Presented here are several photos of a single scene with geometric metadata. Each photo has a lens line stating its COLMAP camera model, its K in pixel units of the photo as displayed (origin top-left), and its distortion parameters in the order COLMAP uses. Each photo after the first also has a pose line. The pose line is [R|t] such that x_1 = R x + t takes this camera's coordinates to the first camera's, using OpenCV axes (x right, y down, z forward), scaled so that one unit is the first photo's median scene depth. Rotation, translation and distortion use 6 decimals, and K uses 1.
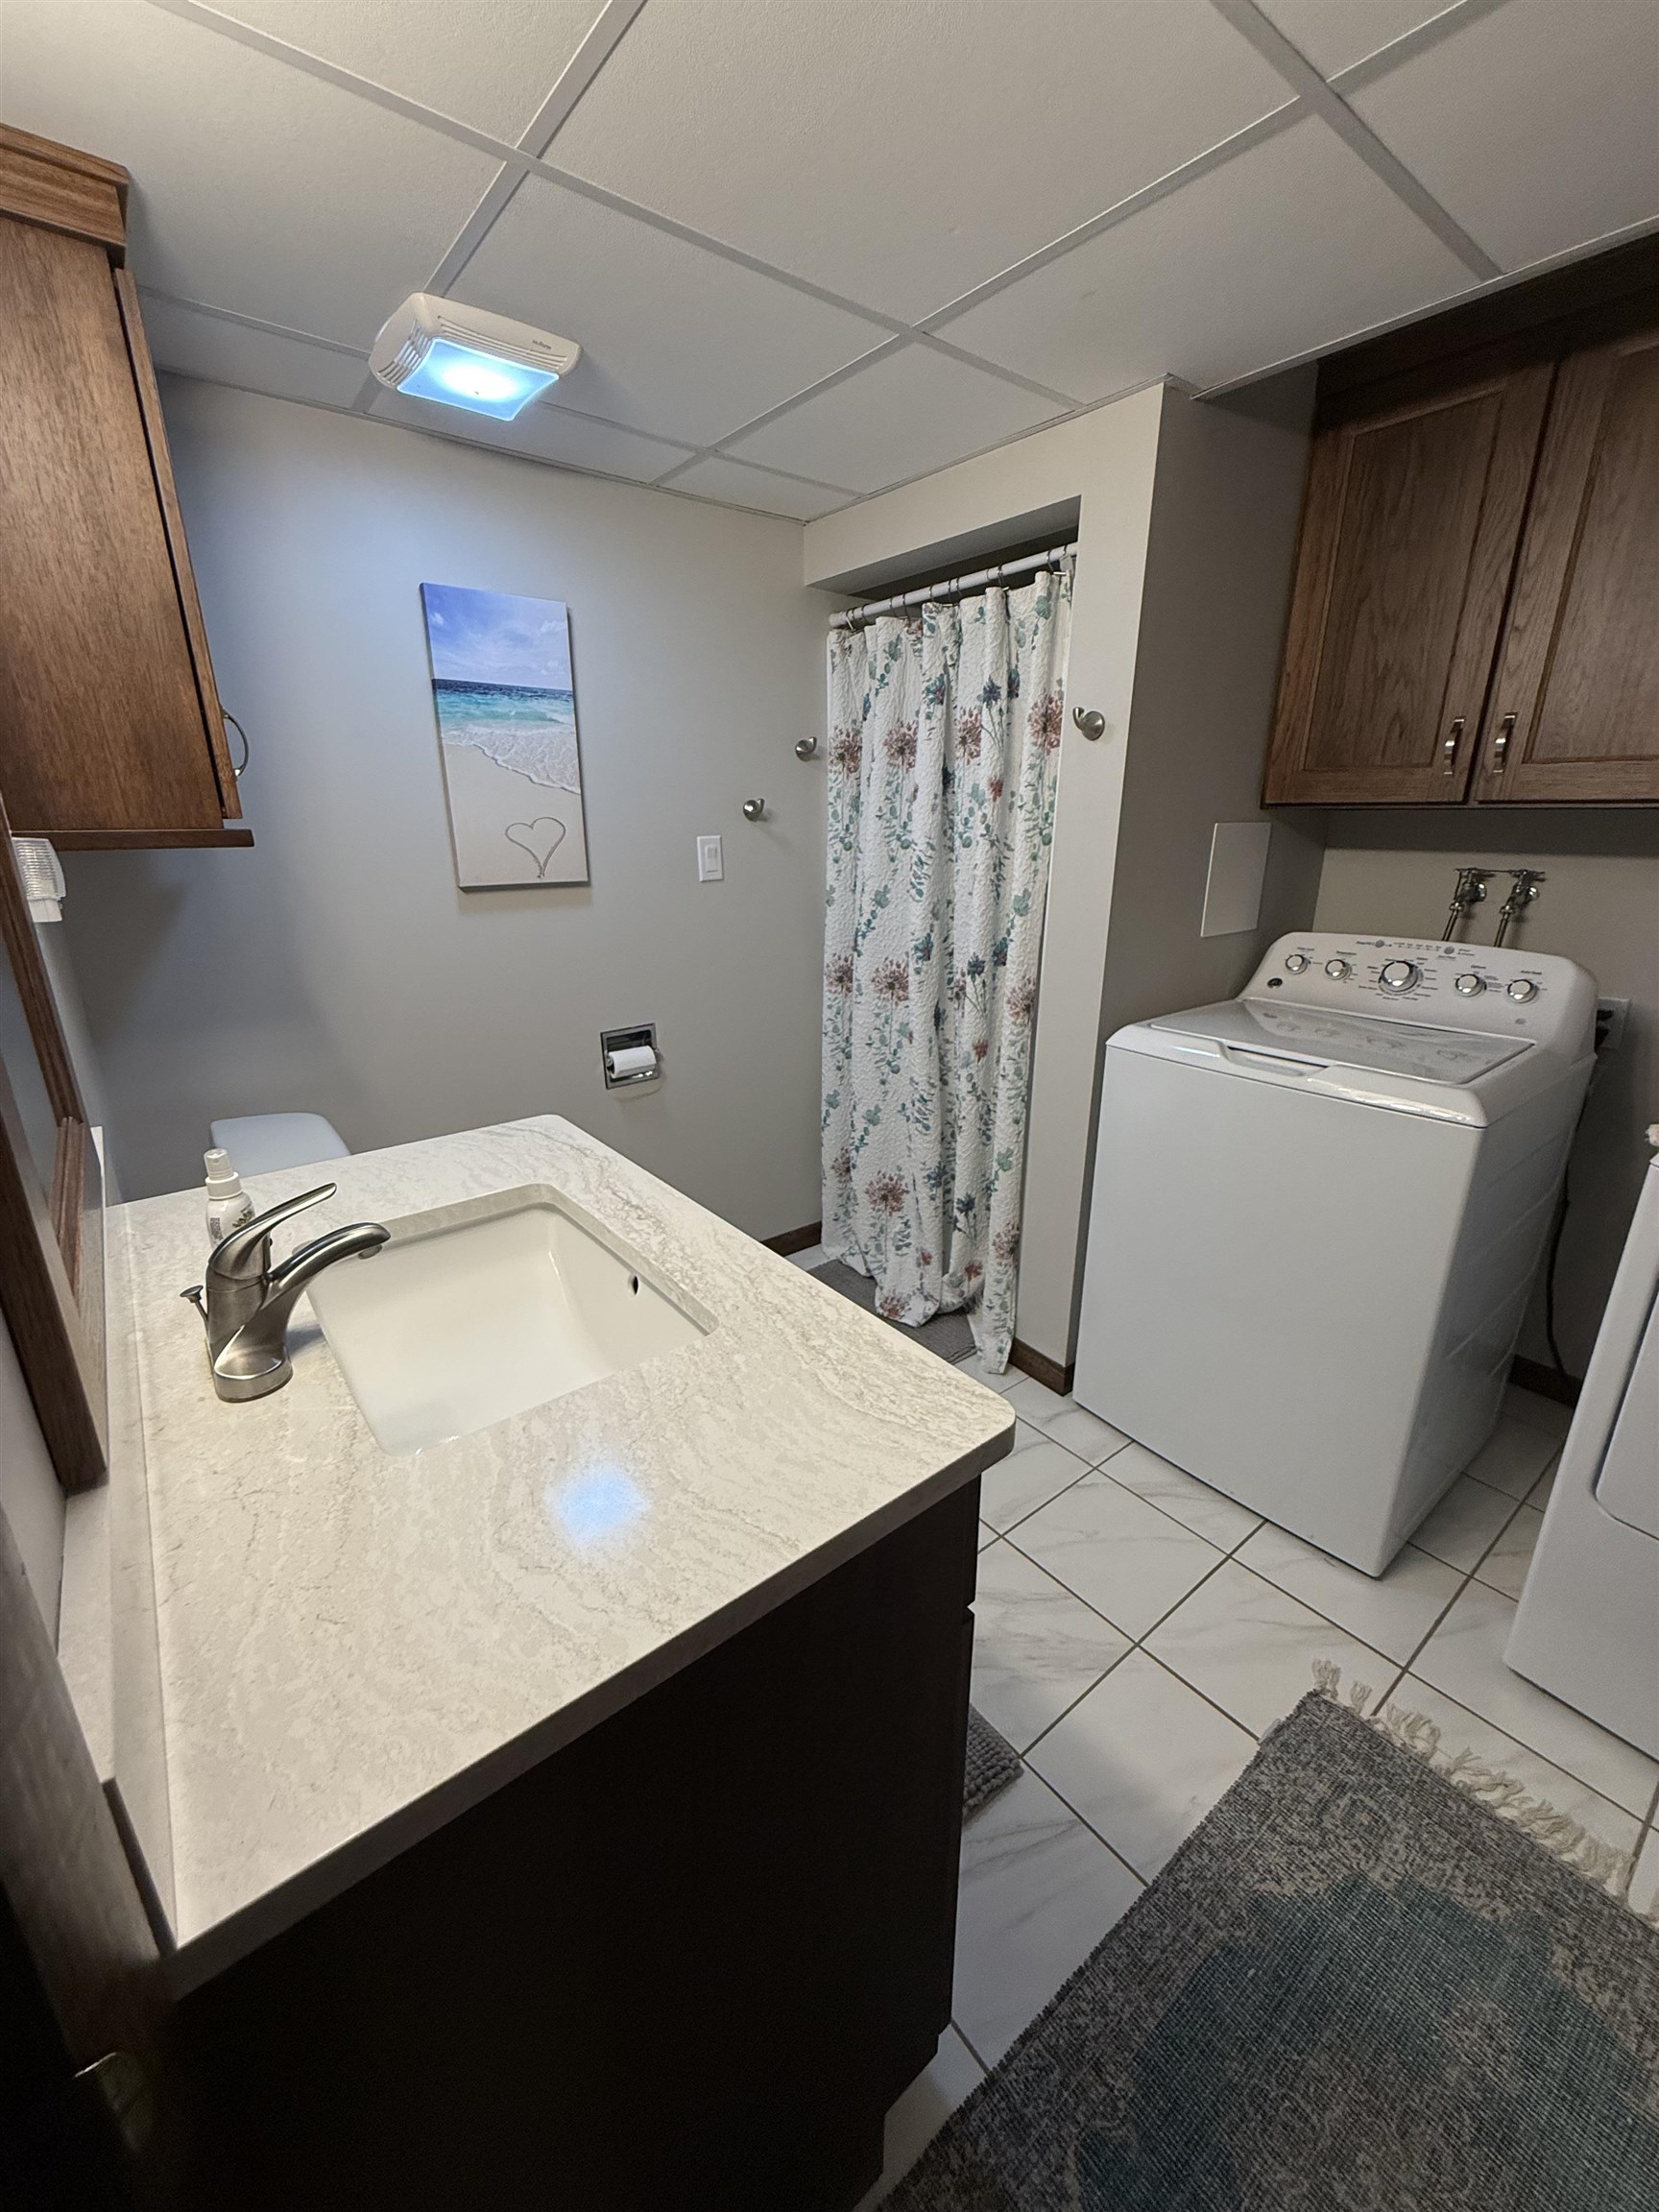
lens RADIAL K [[884.5, 0, 830.7], [0, 884.5, 1100.3], [0, 0, 1]] dist [0.001897, -0.000115]
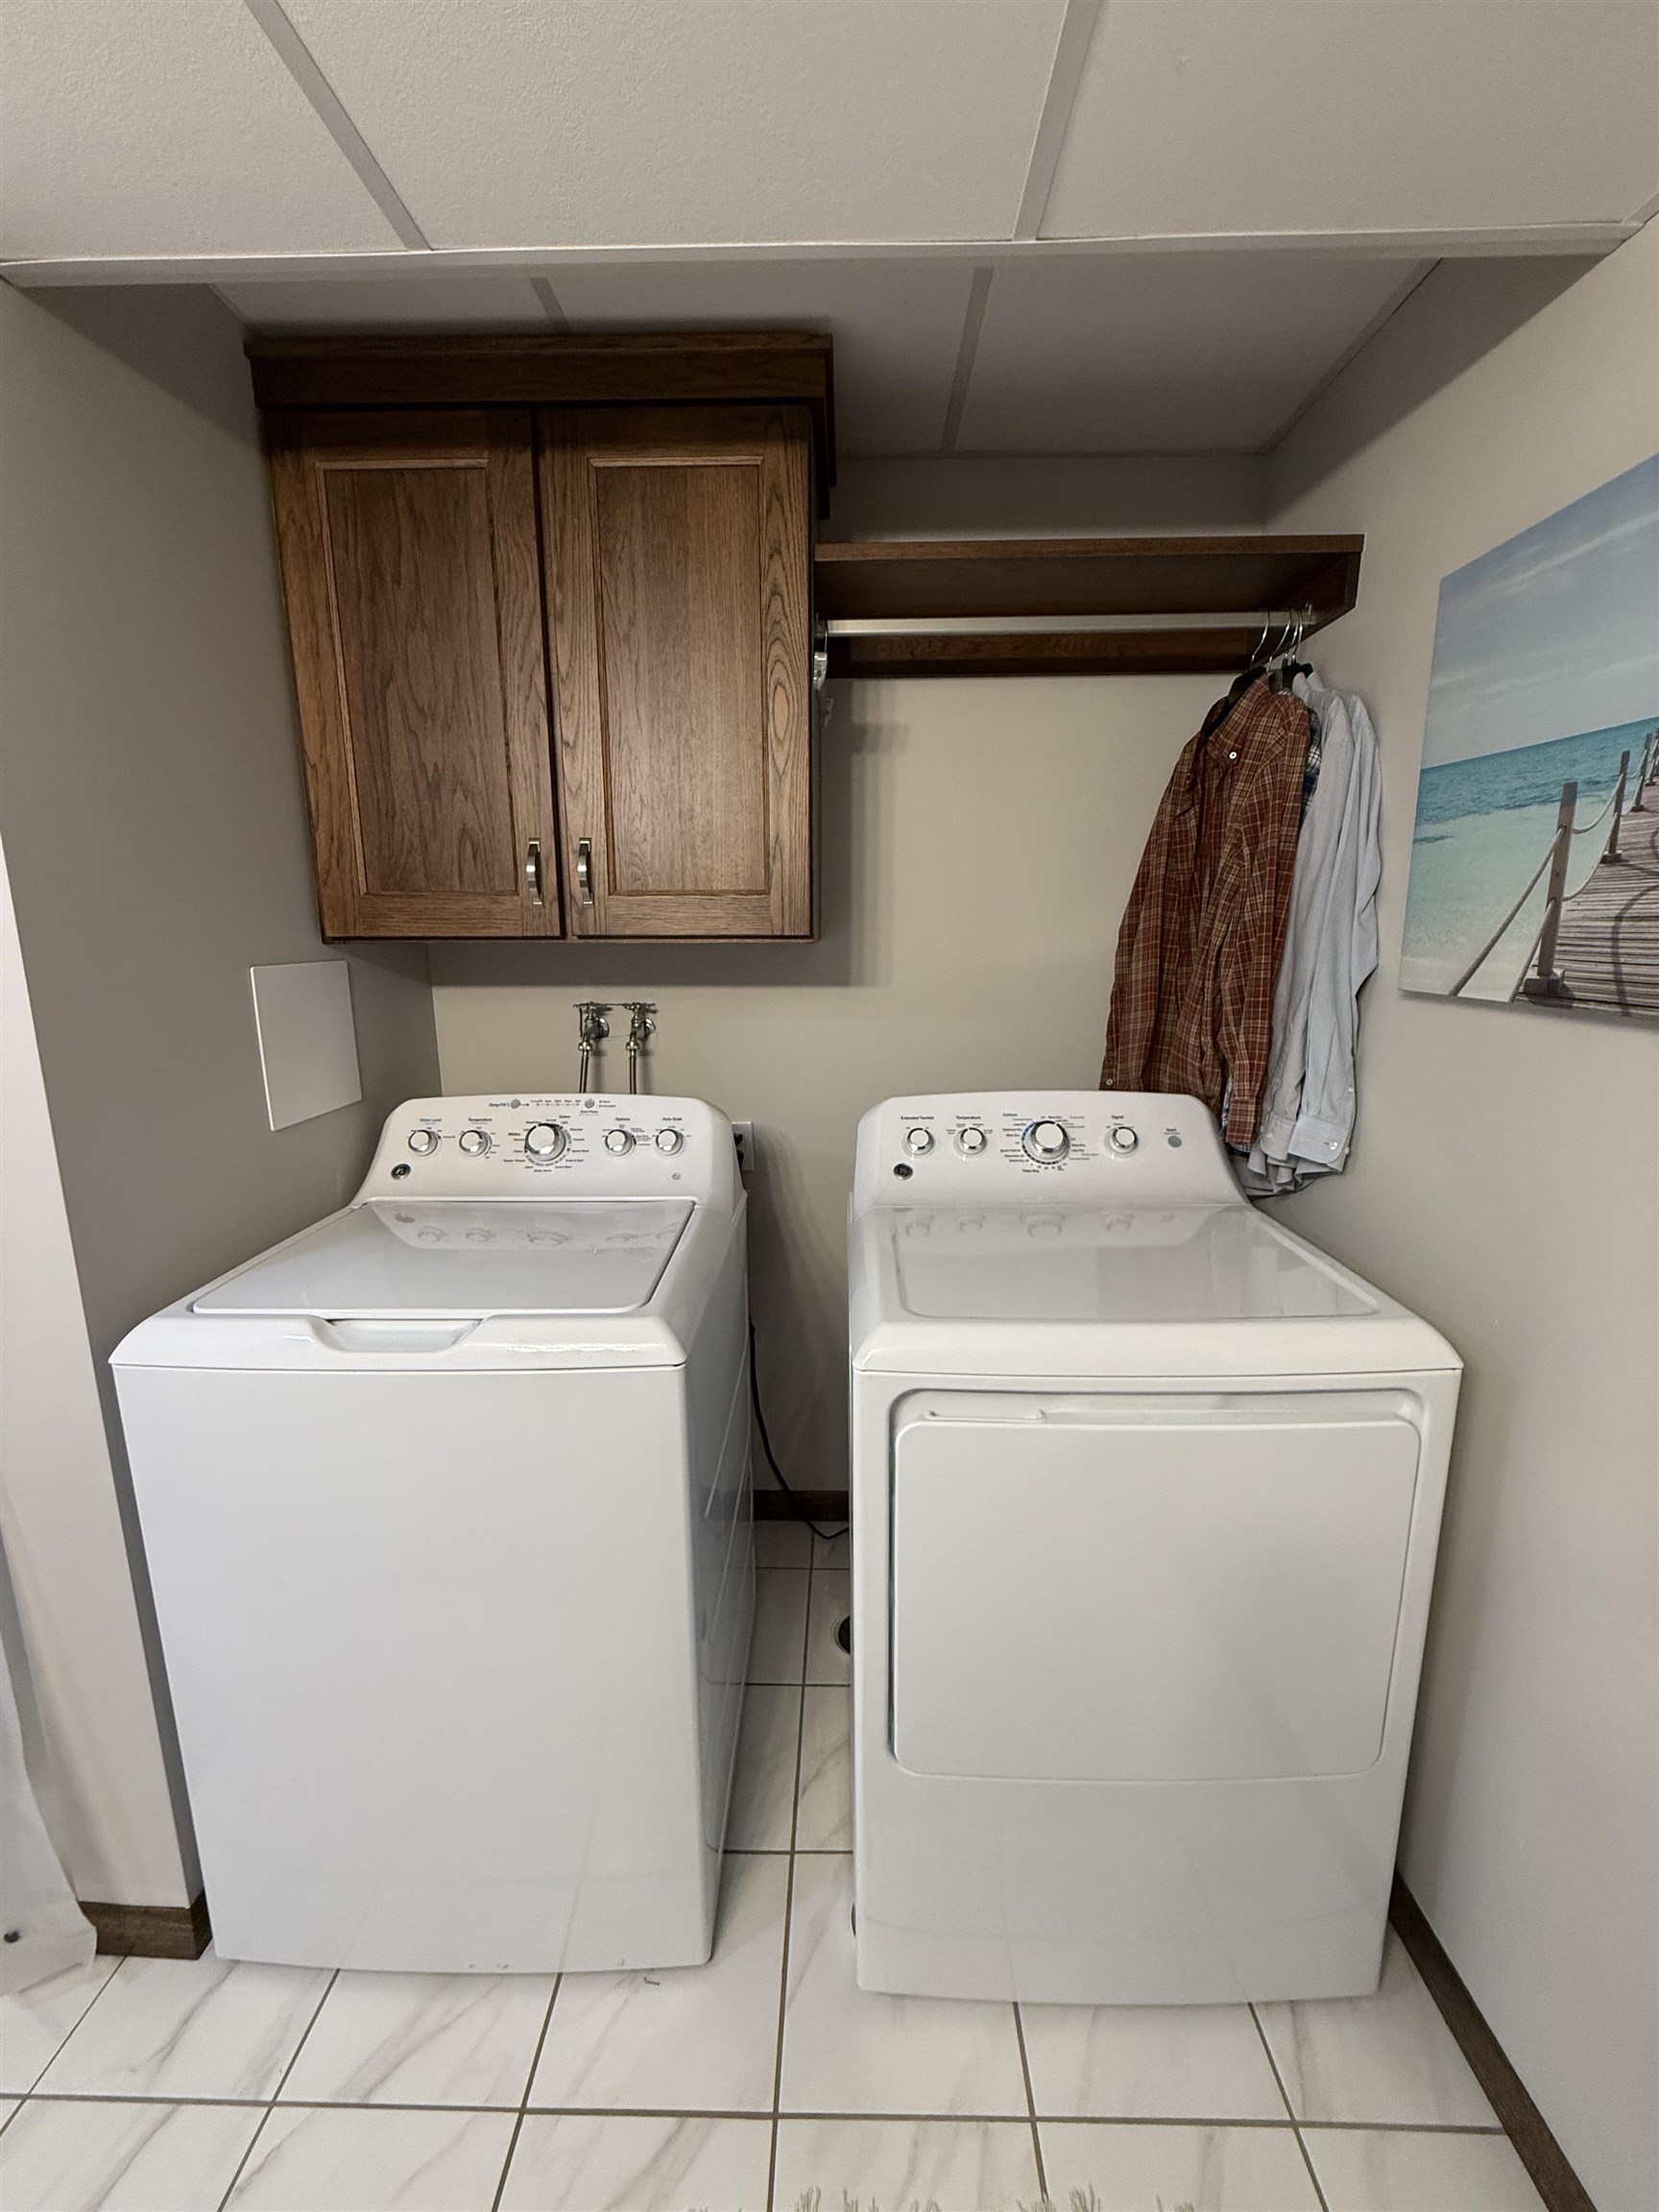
lens RADIAL K [[884.5, 0, 833.9], [0, 884.5, 1100.2], [0, 0, 1]] dist [0.001897, -0.000115]
pose [[0.637357, -0.151598, 0.755509, 0.212387], [0.239304, 0.970919, -0.007059, -0.114032], [-0.732468, 0.185295, 0.655100, 0.278124]]
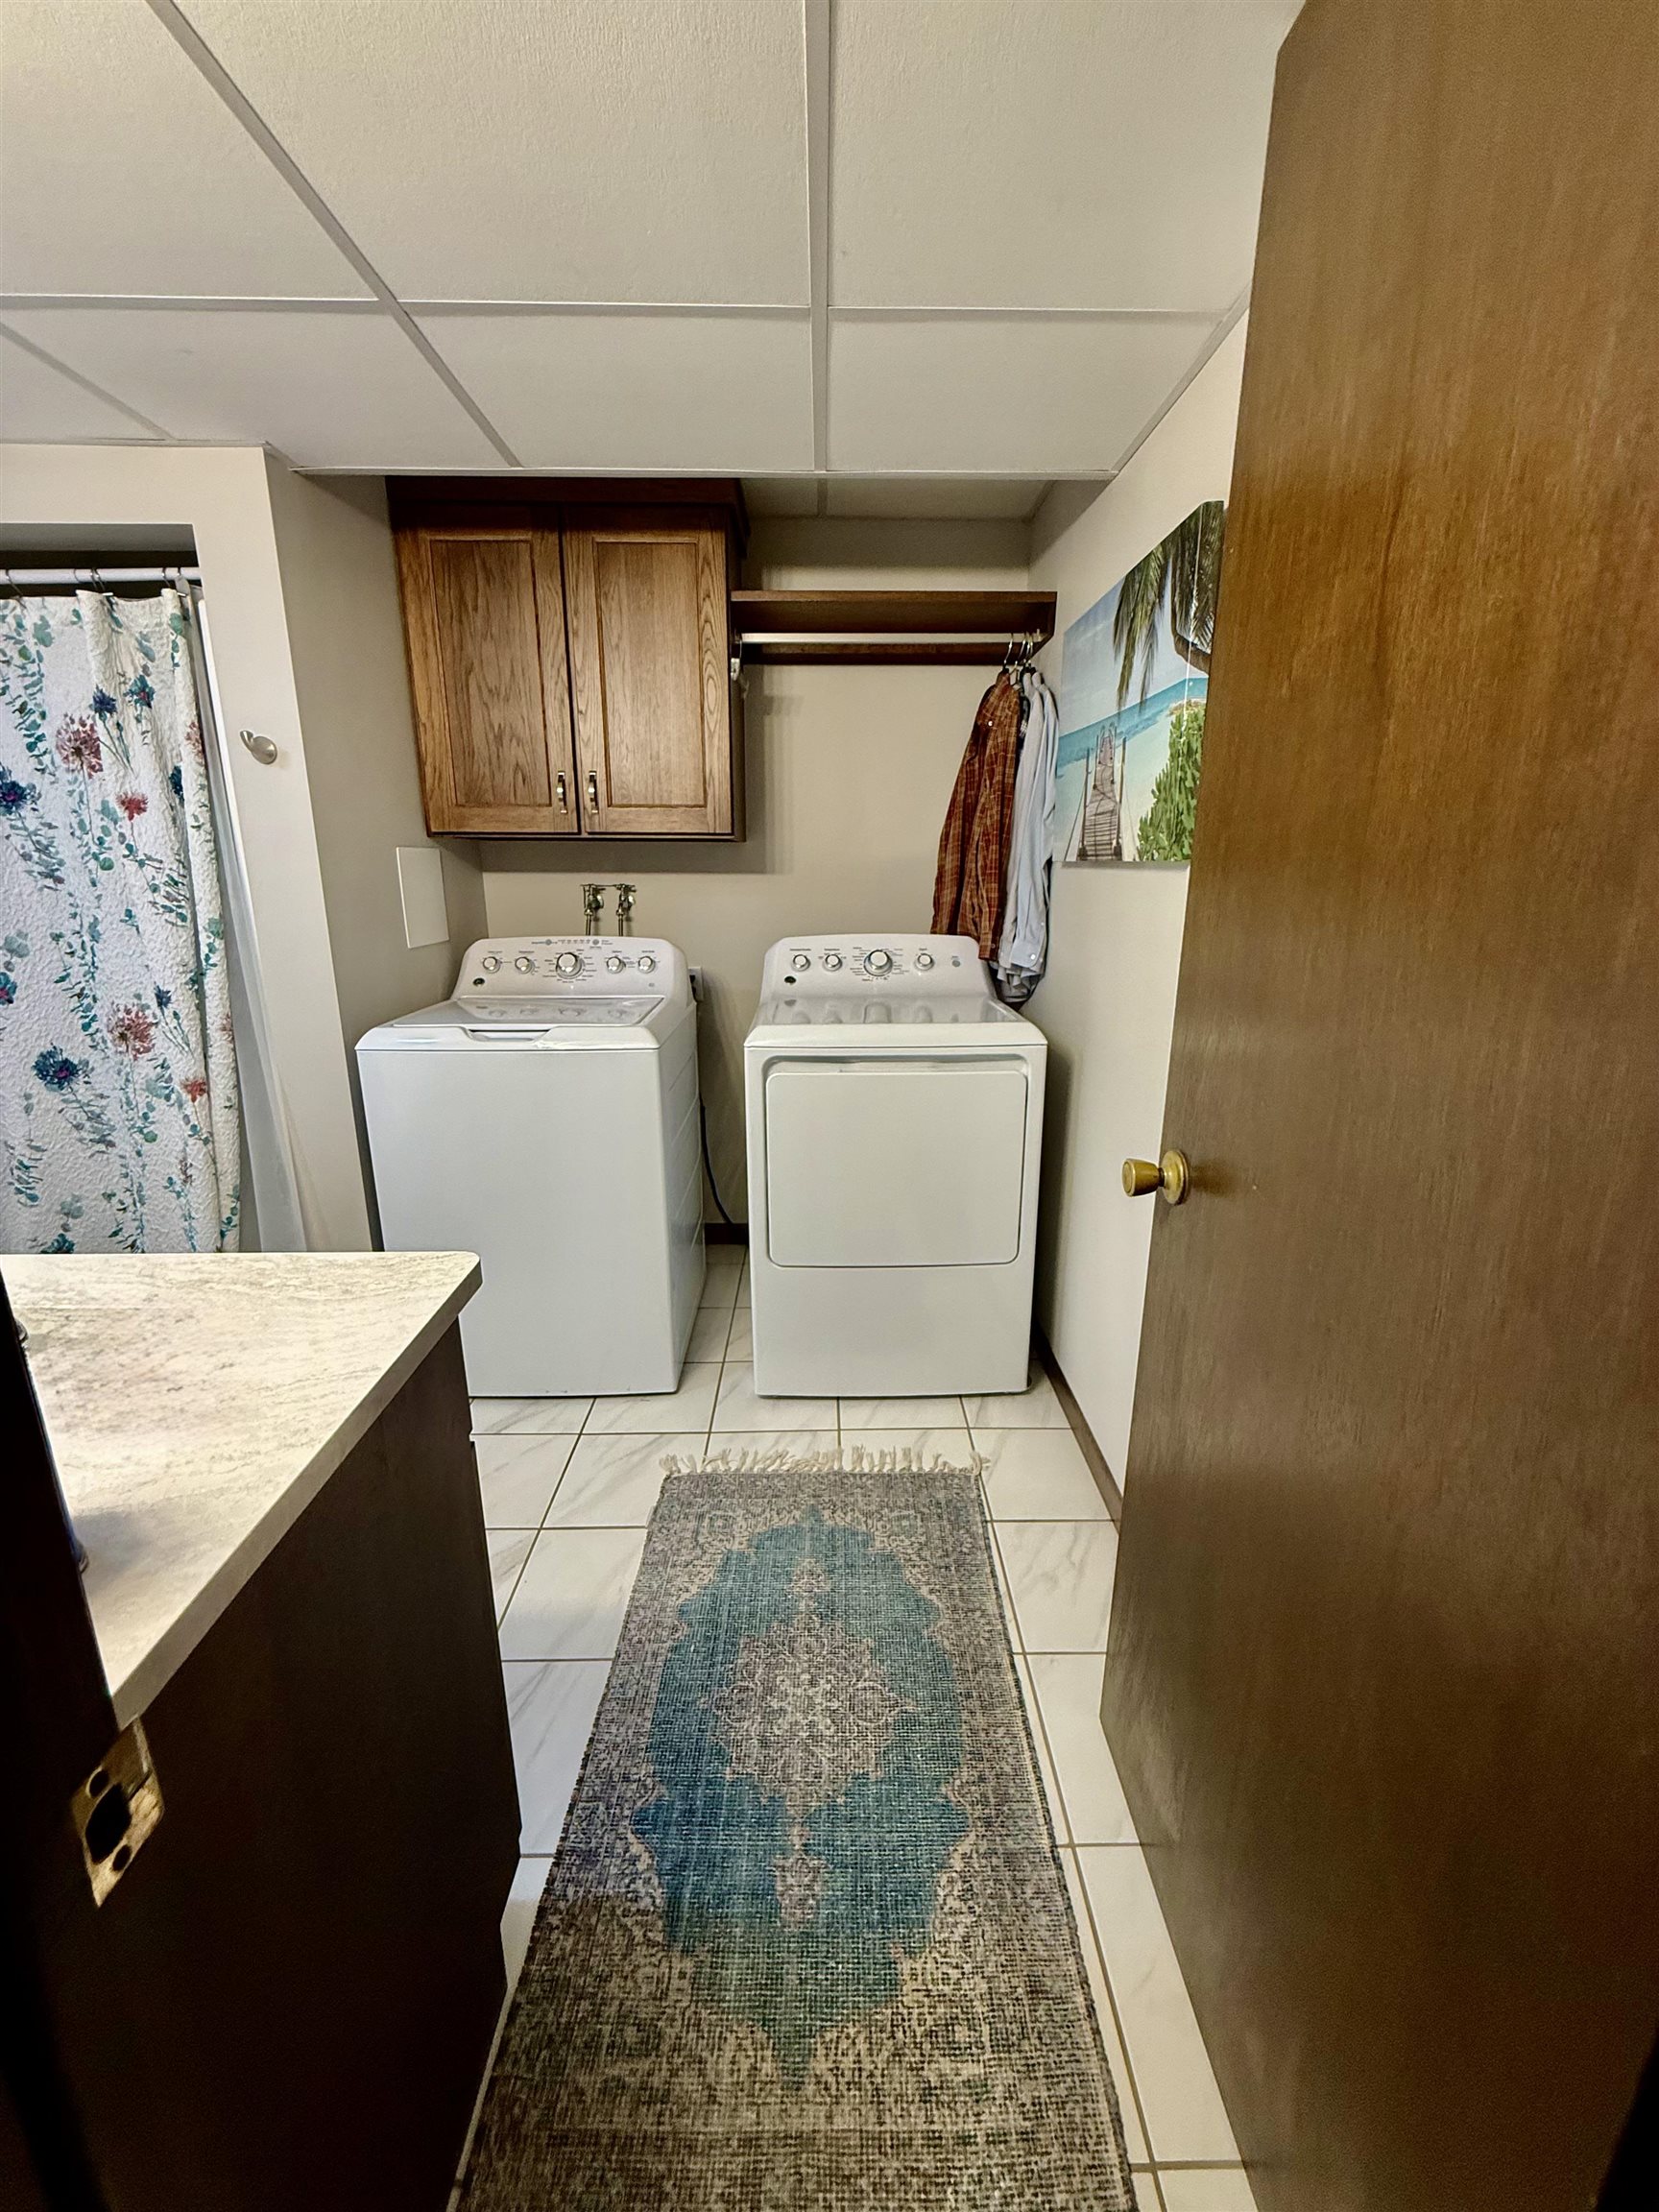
lens RADIAL K [[884.5, 0, 834.6], [0, 884.5, 1098.5], [0, 0, 1]] dist [0.001897, -0.000115]
pose [[0.611056, -0.201126, 0.765610, -0.167061], [0.239661, 0.968796, 0.063222, 0.066617], [-0.754435, 0.144855, 0.640191, -0.110146]]
